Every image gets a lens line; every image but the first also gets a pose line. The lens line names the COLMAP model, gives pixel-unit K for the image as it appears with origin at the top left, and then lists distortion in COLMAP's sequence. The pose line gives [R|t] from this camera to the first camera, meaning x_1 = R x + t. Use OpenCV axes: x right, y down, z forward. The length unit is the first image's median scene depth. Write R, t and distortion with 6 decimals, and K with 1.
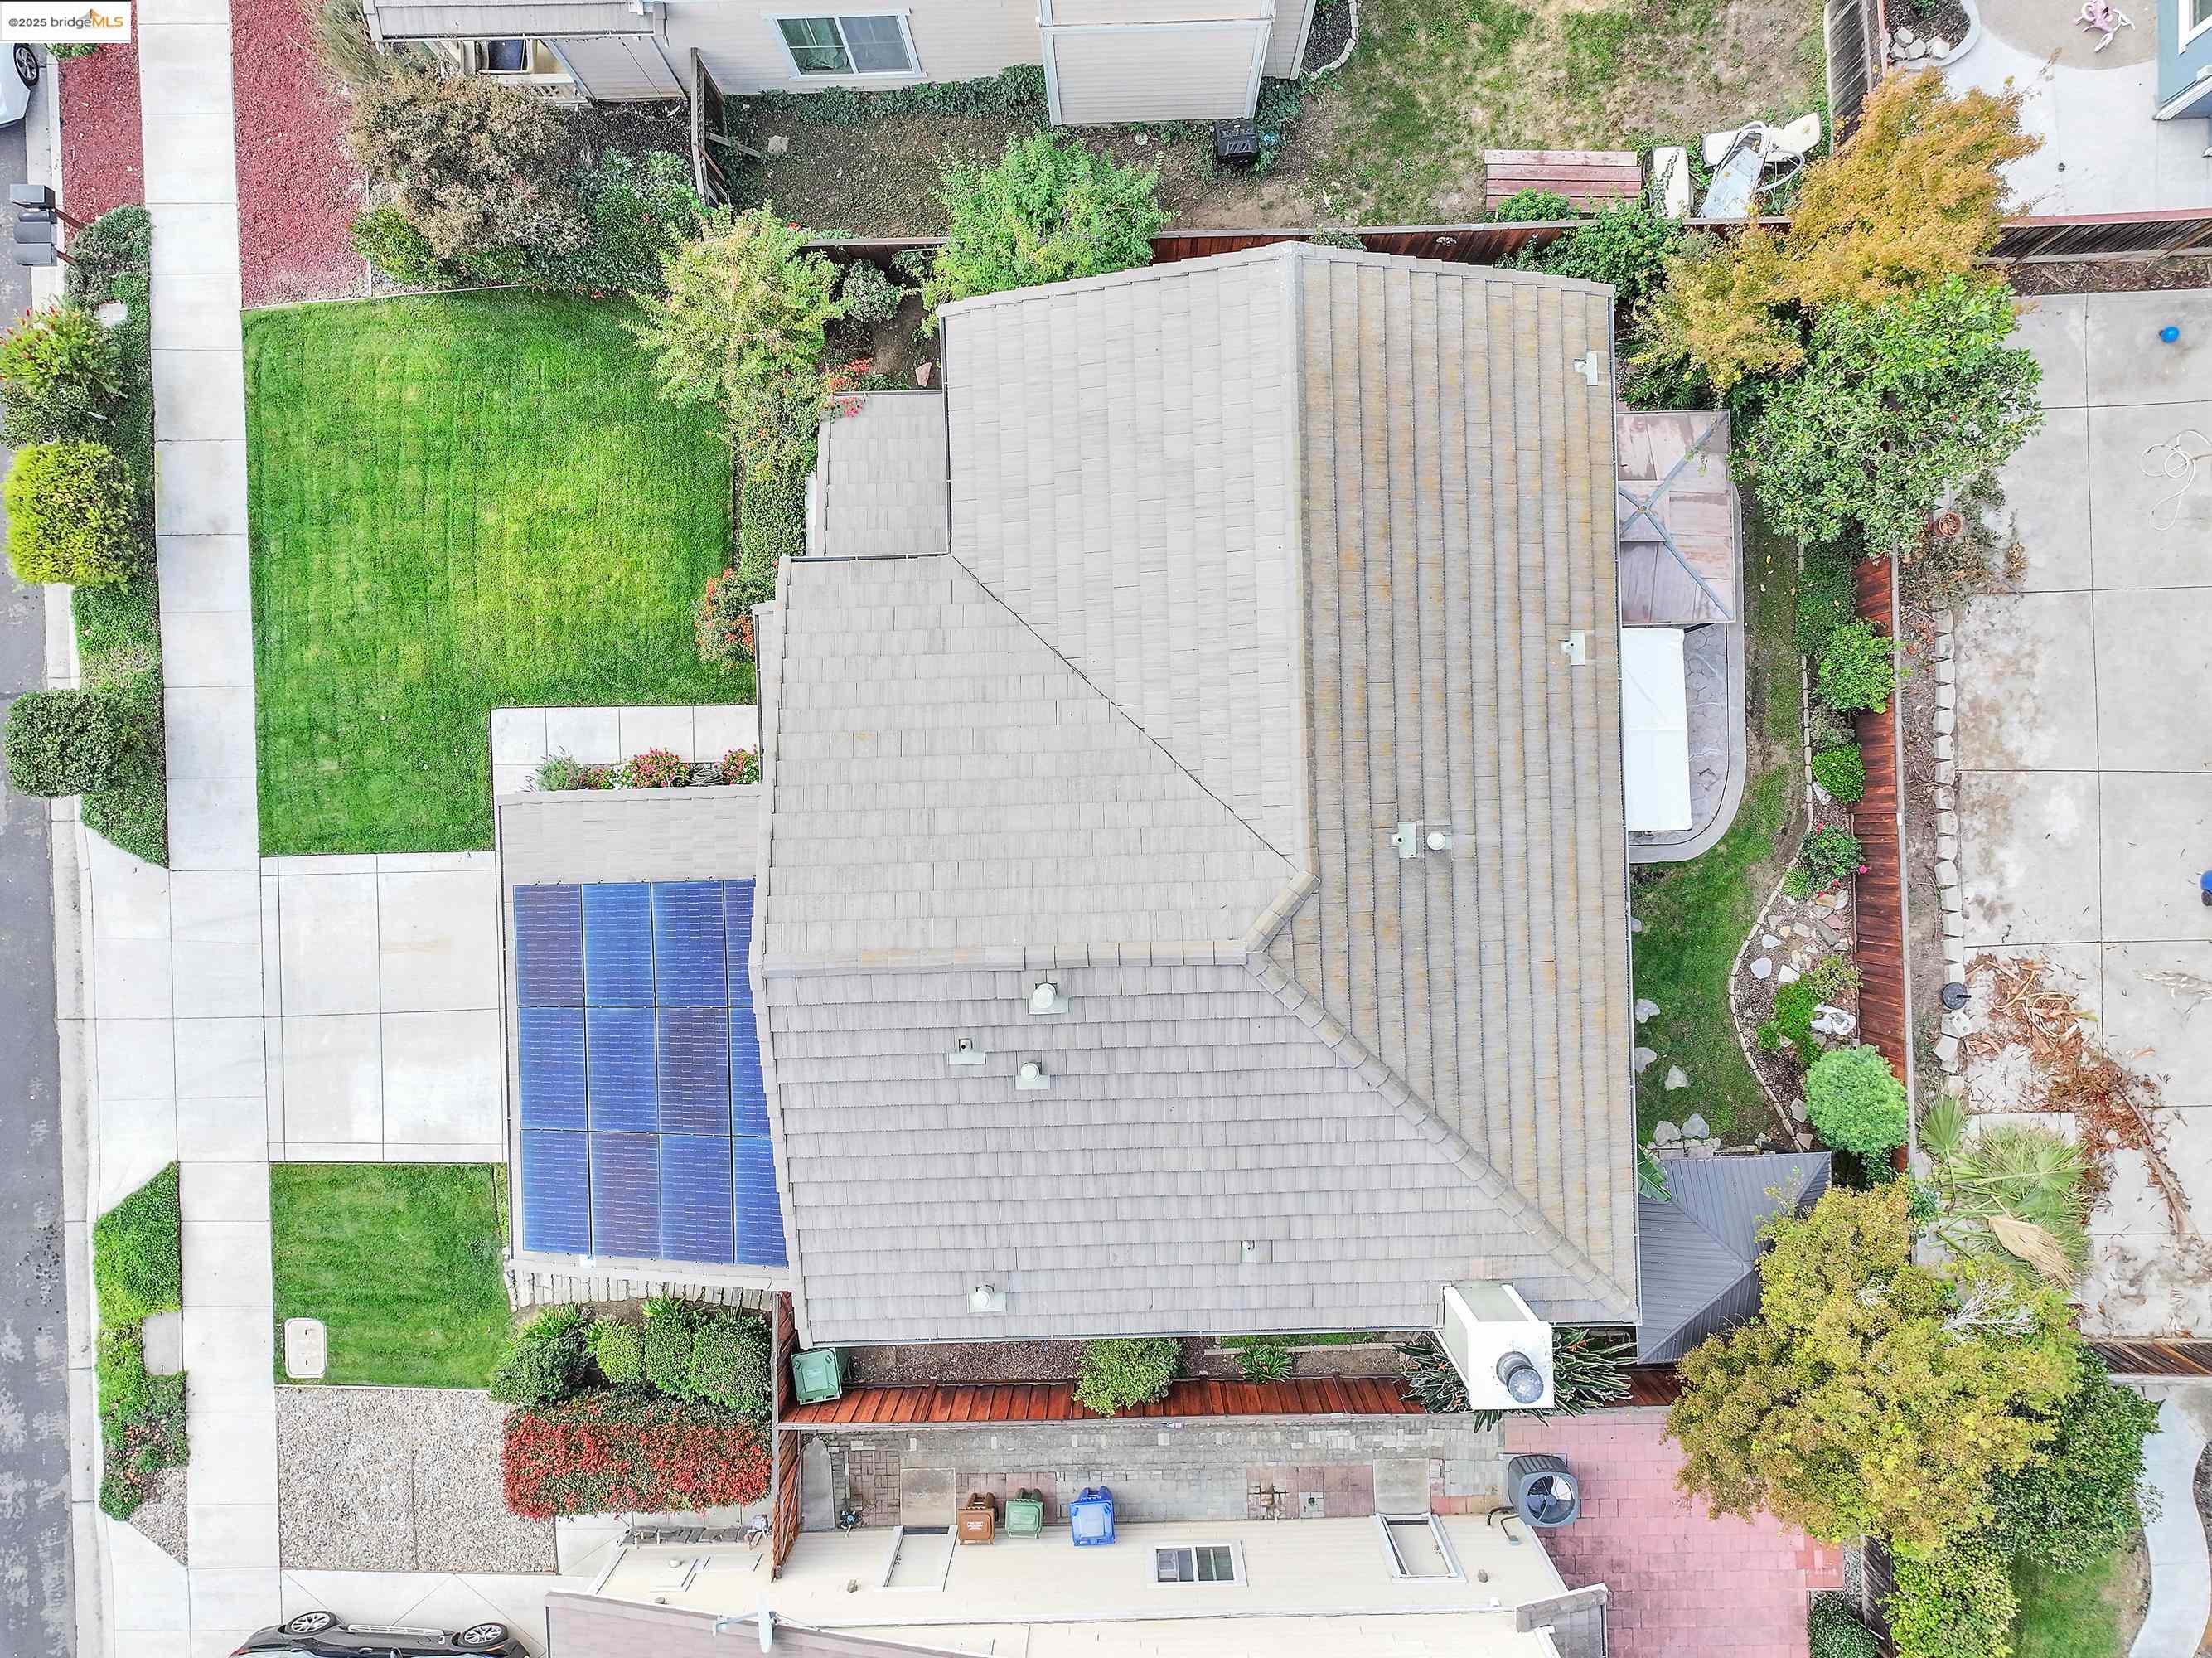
lens RADIAL K [[1597.9, 0, 1106.0], [0, 1597.9, 829.0], [0, 0, 1]] dist [-0.021408, 0.041048]
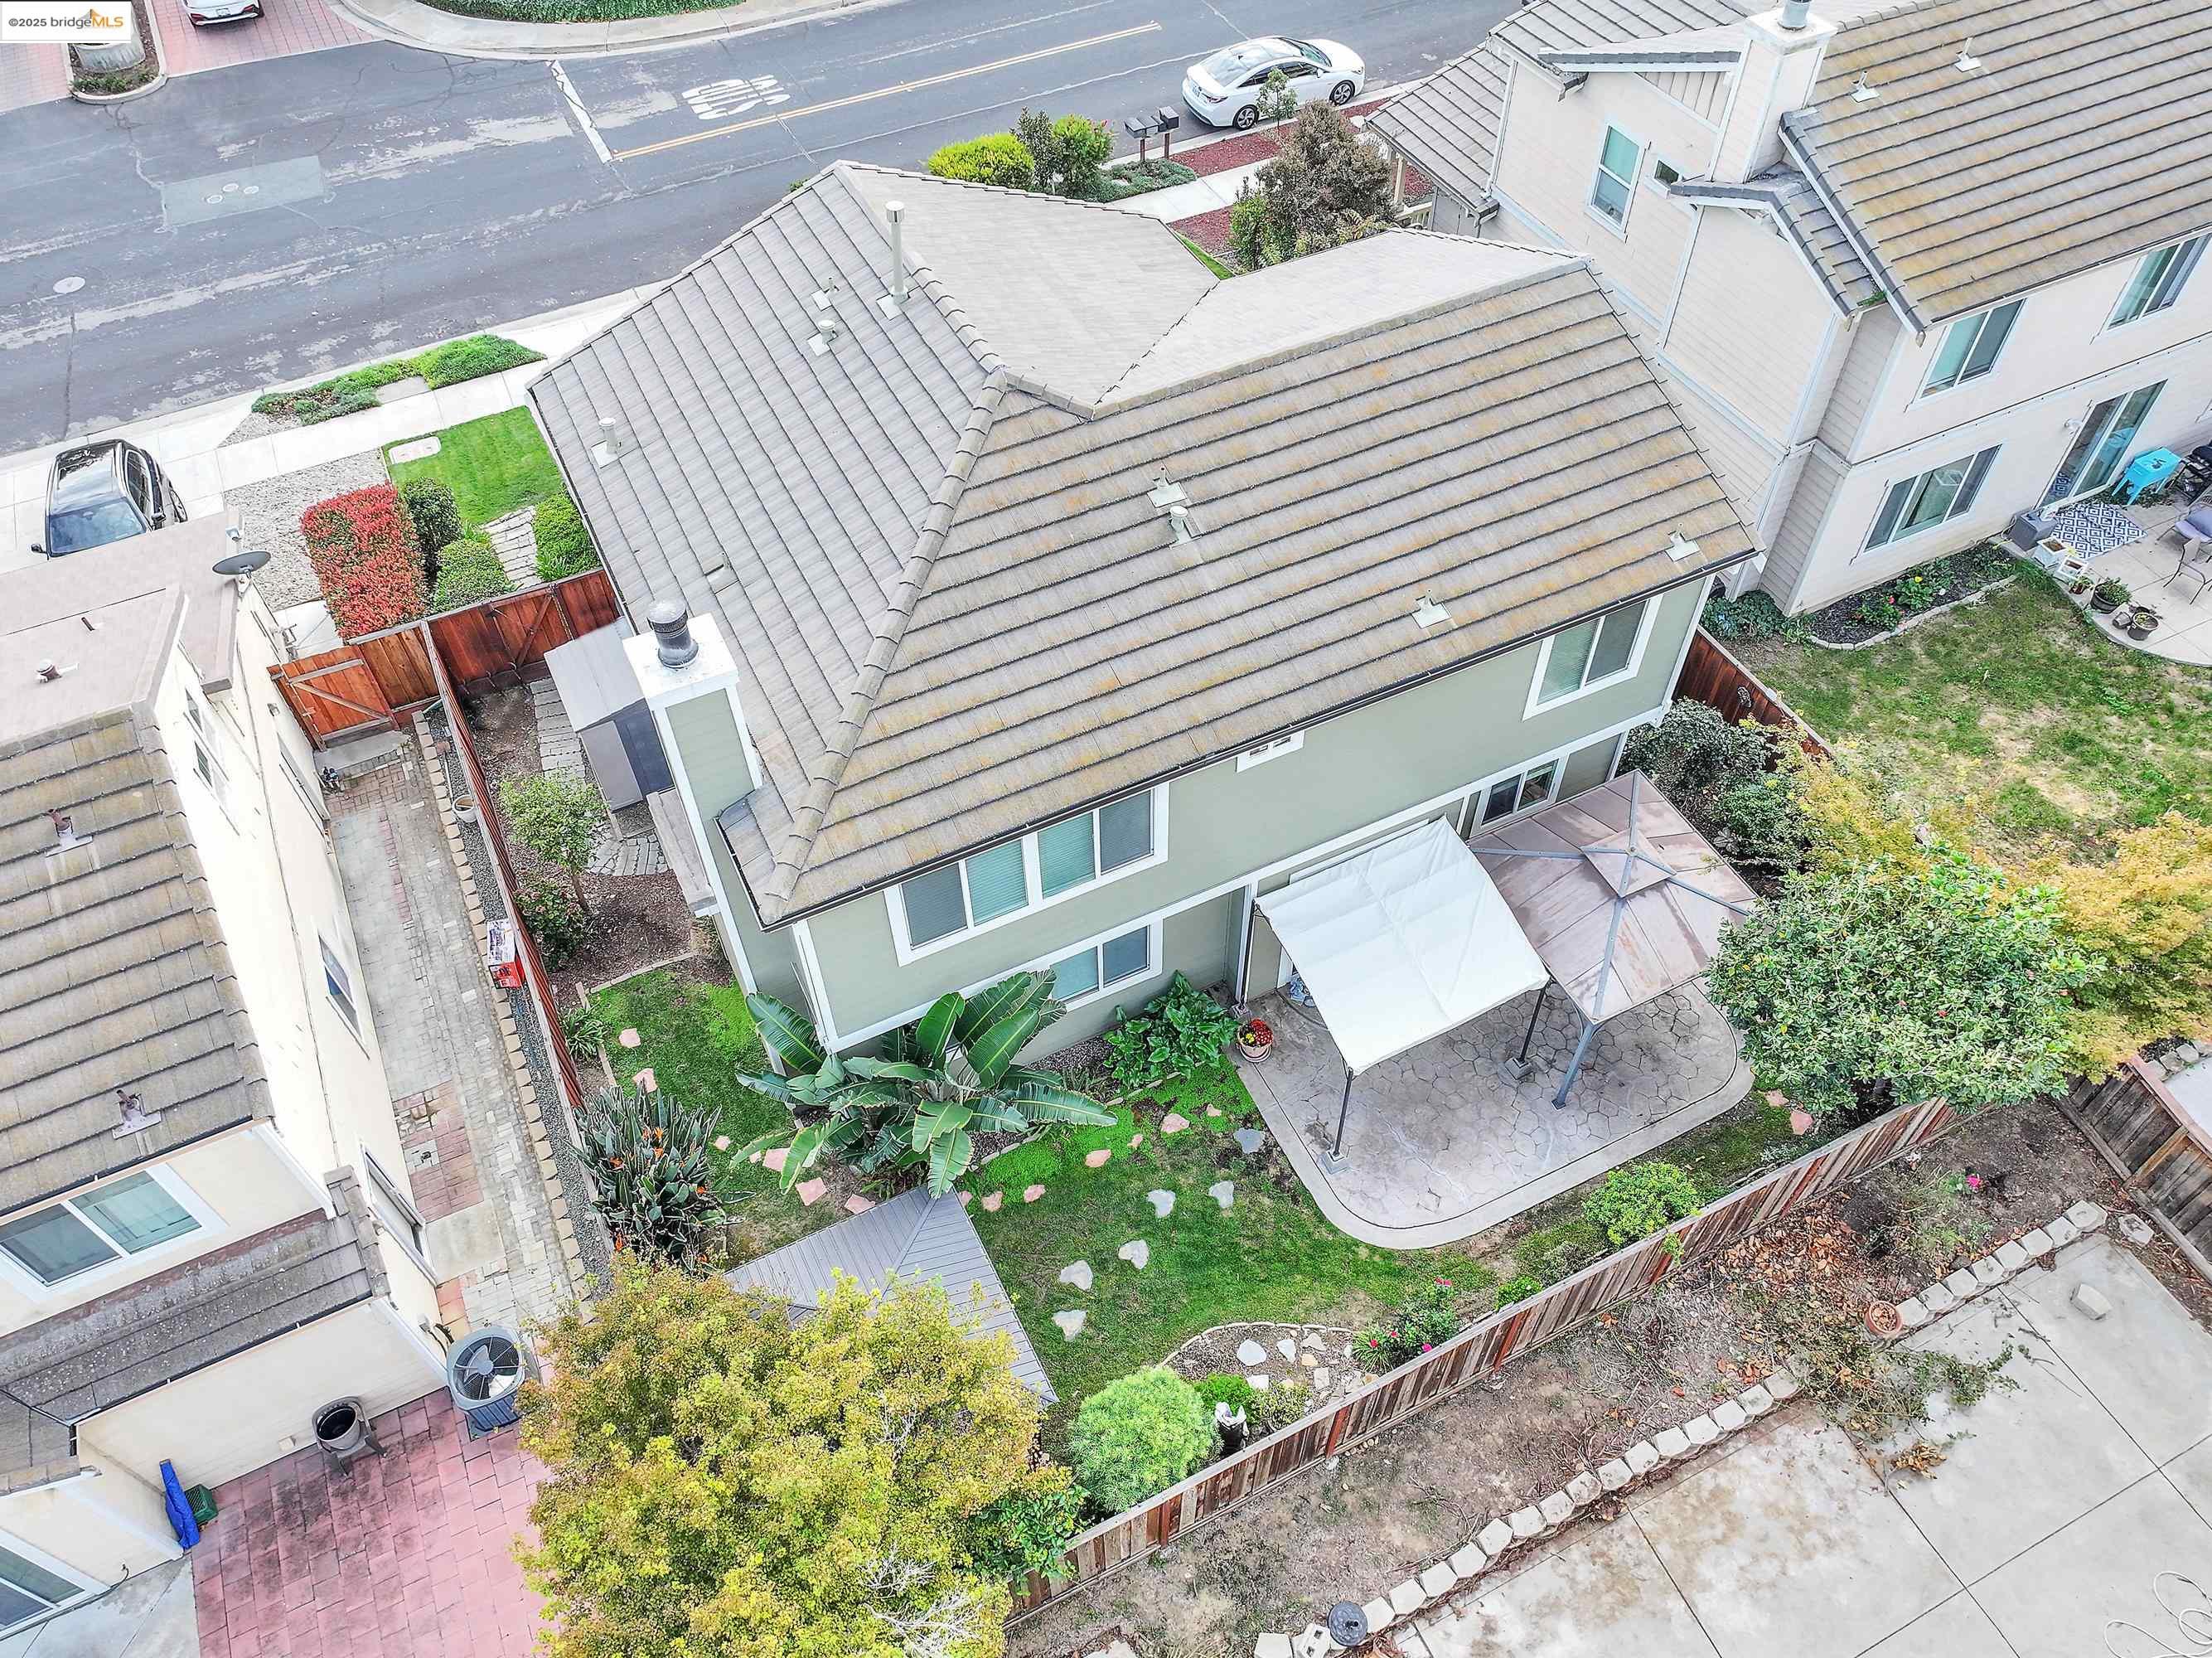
lens RADIAL K [[1597.9, 0, 1106.0], [0, 1597.9, 829.0], [0, 0, 1]] dist [-0.021408, 0.041048]
pose [[0.413226, 0.701876, -0.580185, 0.636550], [-0.910595, 0.323974, -0.256627, 0.258615], [0.007844, 0.634358, 0.772999, 0.257475]]
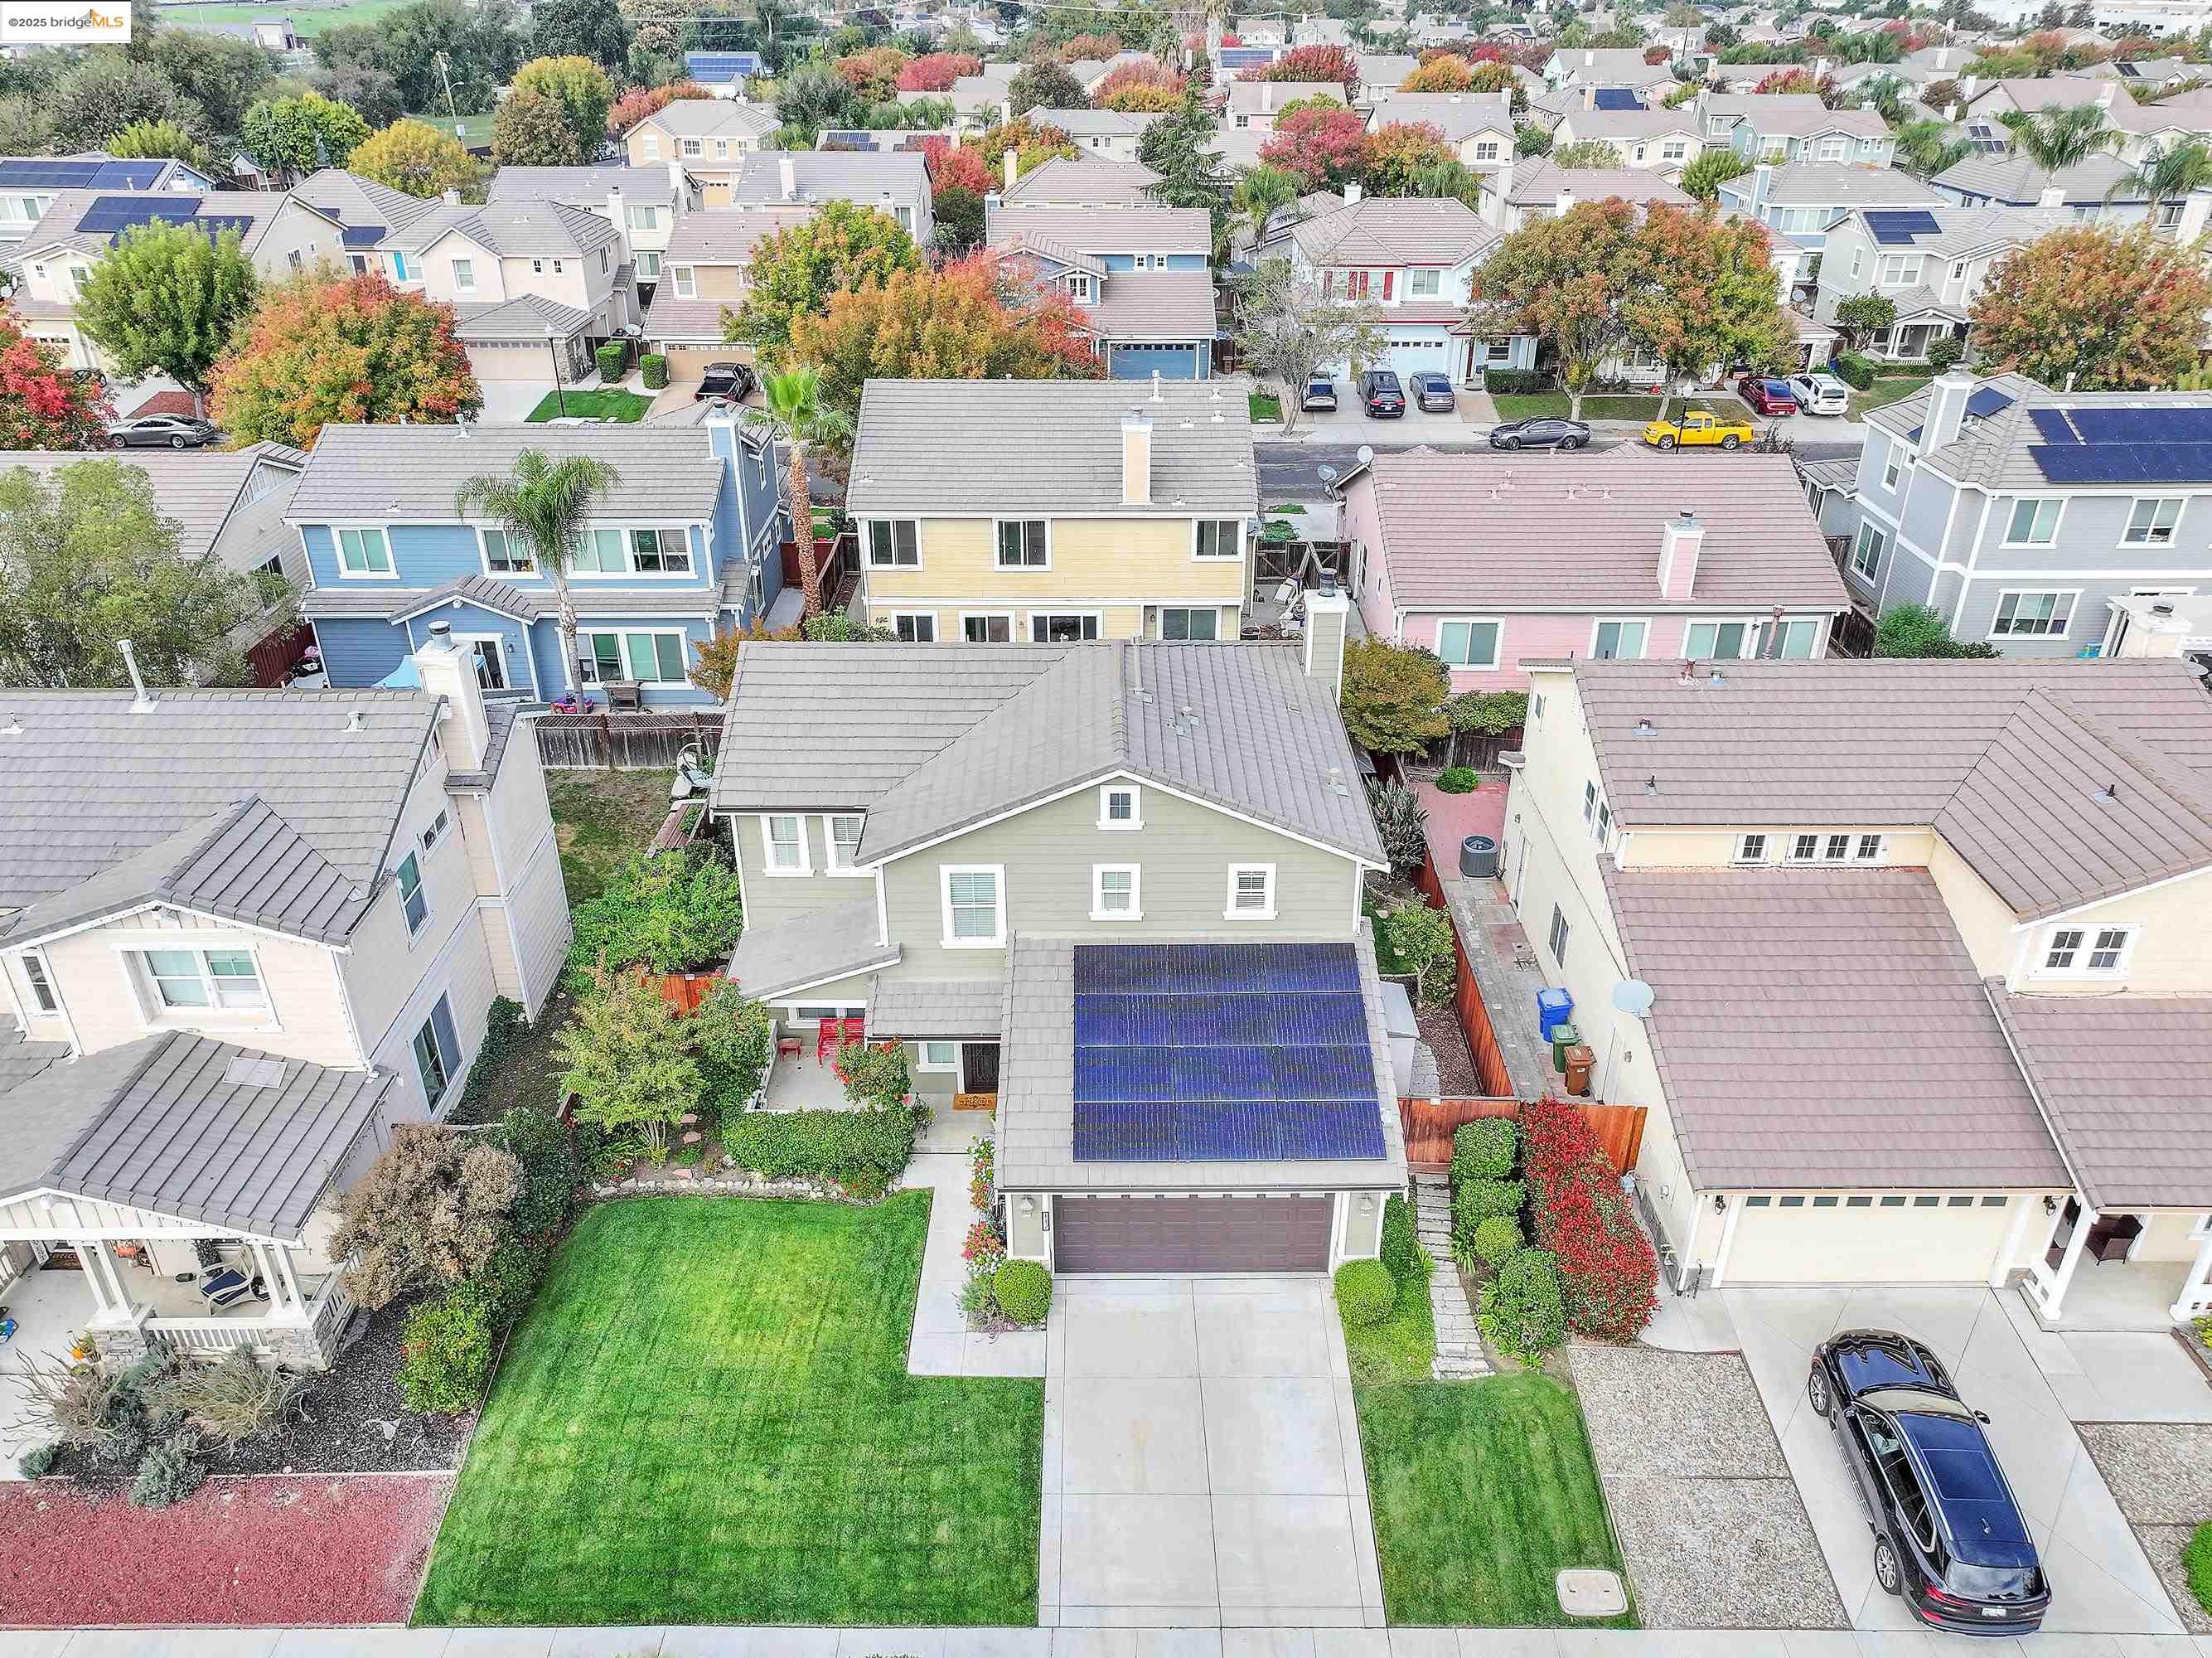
lens RADIAL K [[1597.9, 0, 1106.0], [0, 1597.9, 829.0], [0, 0, 1]] dist [-0.021408, 0.041048]
pose [[0.022228, -0.475124, 0.879638, -1.126807], [0.999717, 0.003064, -0.023607, 0.076269], [0.008521, 0.879913, 0.475058, 0.204816]]
